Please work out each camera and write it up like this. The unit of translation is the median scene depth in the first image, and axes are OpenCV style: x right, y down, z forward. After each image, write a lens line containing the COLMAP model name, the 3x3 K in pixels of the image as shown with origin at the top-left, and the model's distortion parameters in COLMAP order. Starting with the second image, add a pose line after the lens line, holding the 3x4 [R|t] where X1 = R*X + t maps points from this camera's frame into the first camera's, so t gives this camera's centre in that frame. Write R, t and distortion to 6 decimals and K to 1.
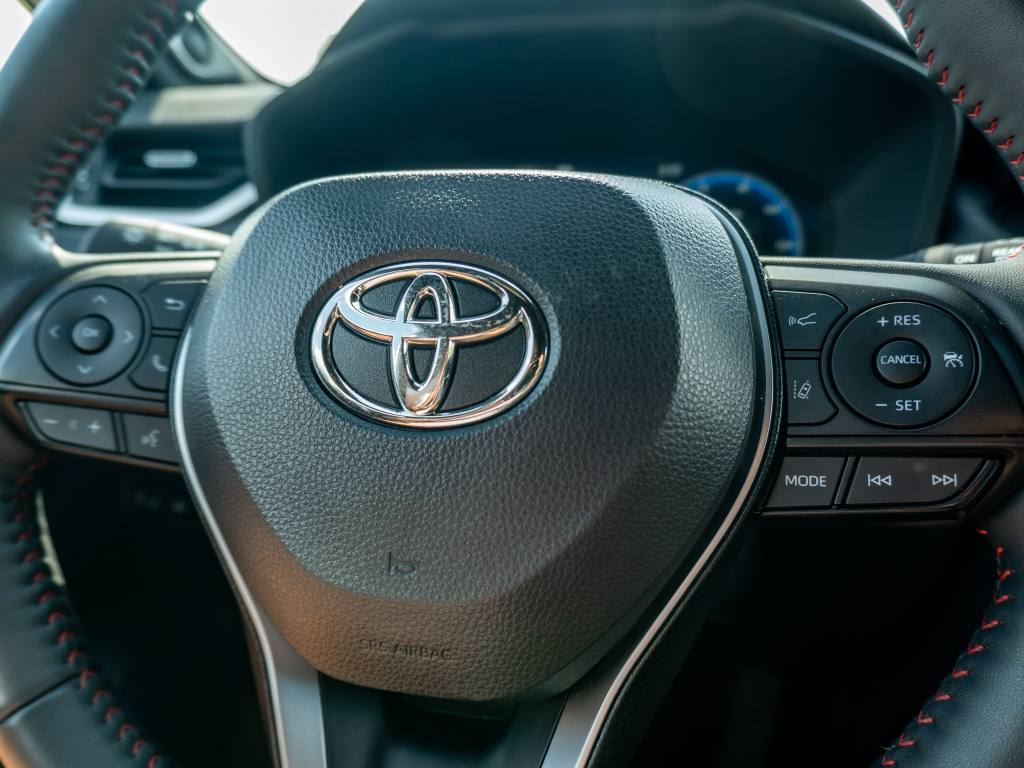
lens RADIAL K [[747.6, 0, 512.0], [0, 747.6, 384.0], [0, 0, 1]] dist [-0.025140, -0.000221]
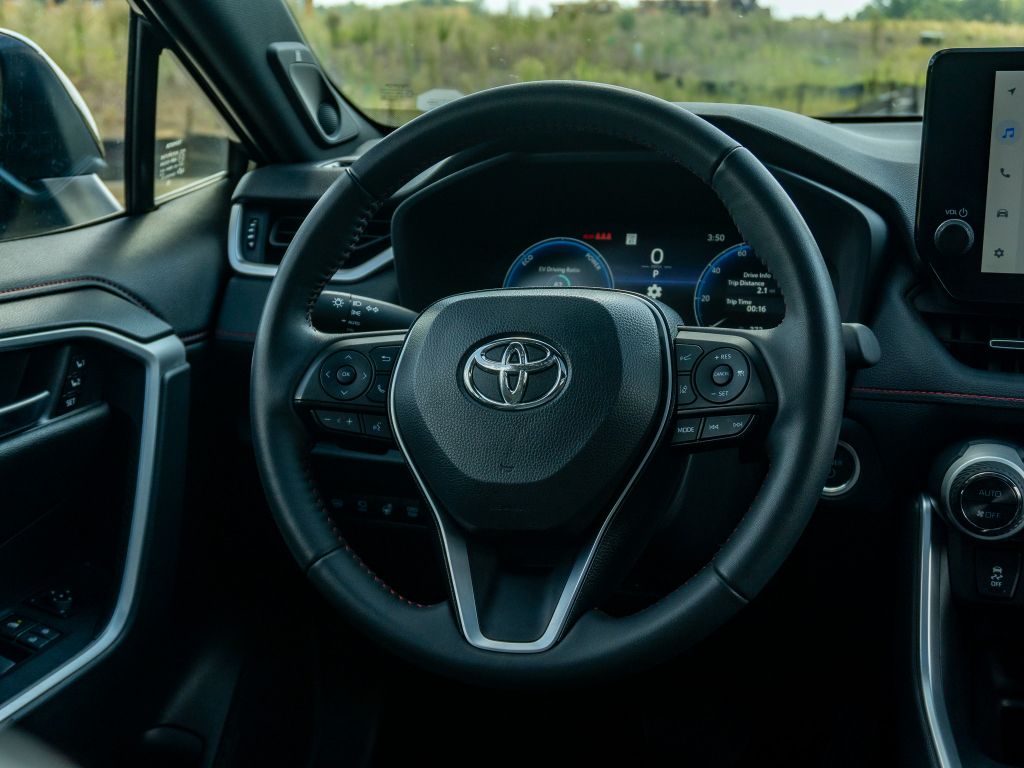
lens RADIAL K [[1308.0, 0, 531.9], [0, 1308.0, 387.0], [0, 0, 1]] dist [-0.012919, 0.002720]
pose [[0.994557, -0.029547, -0.099912, 0.329826], [0.023703, 0.997966, -0.059183, 0.221428], [0.101457, 0.056493, 0.993235, -2.916651]]
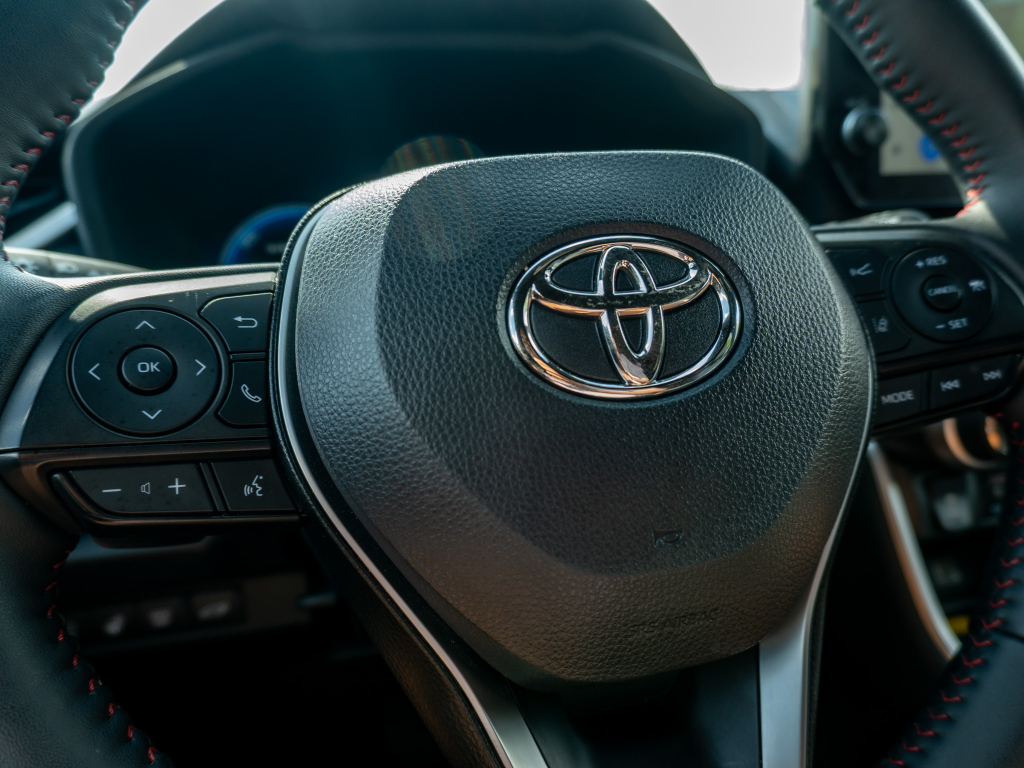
lens RADIAL K [[747.6, 0, 512.0], [0, 747.6, 384.0], [0, 0, 1]] dist [-0.025140, -0.000221]
pose [[0.888650, -0.136156, 0.437908, -0.694710], [0.164224, 0.986062, -0.026672, 0.037058], [-0.428173, 0.095617, 0.898624, 0.174306]]
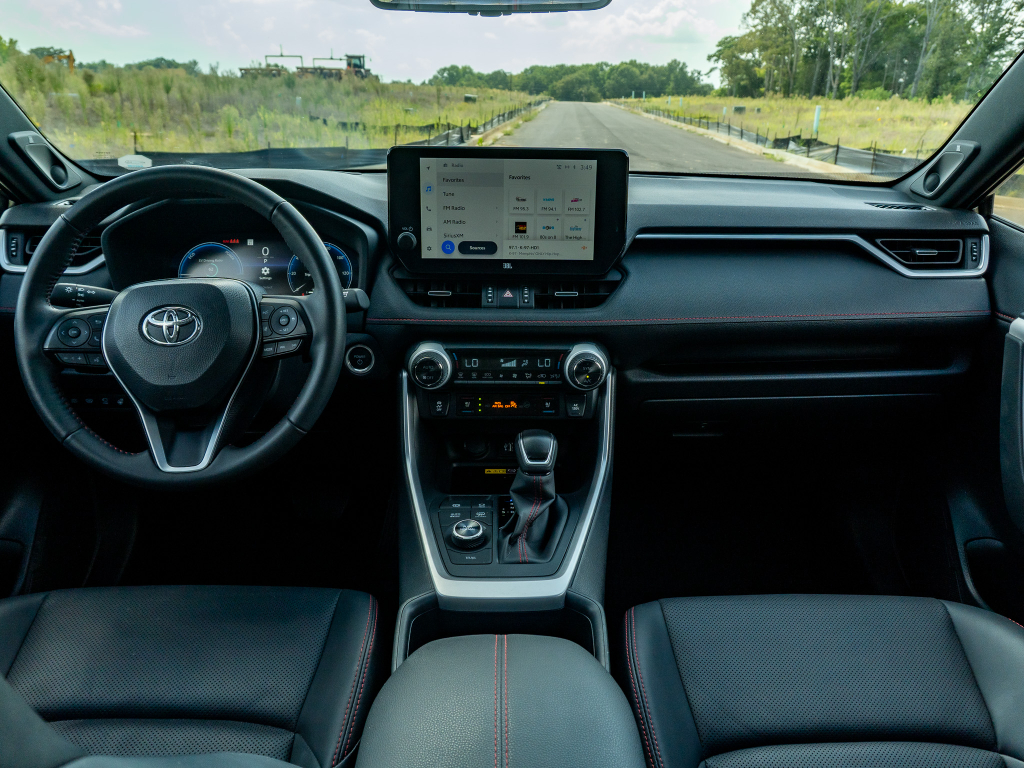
lens RADIAL K [[747.6, 0, 512.0], [0, 747.6, 384.0], [0, 0, 1]] dist [-0.025140, -0.000221]
pose [[0.968229, -0.112561, 0.223298, 0.772772], [0.099208, 0.992589, 0.070179, 0.164770], [-0.229543, -0.045796, 0.972221, -3.547920]]
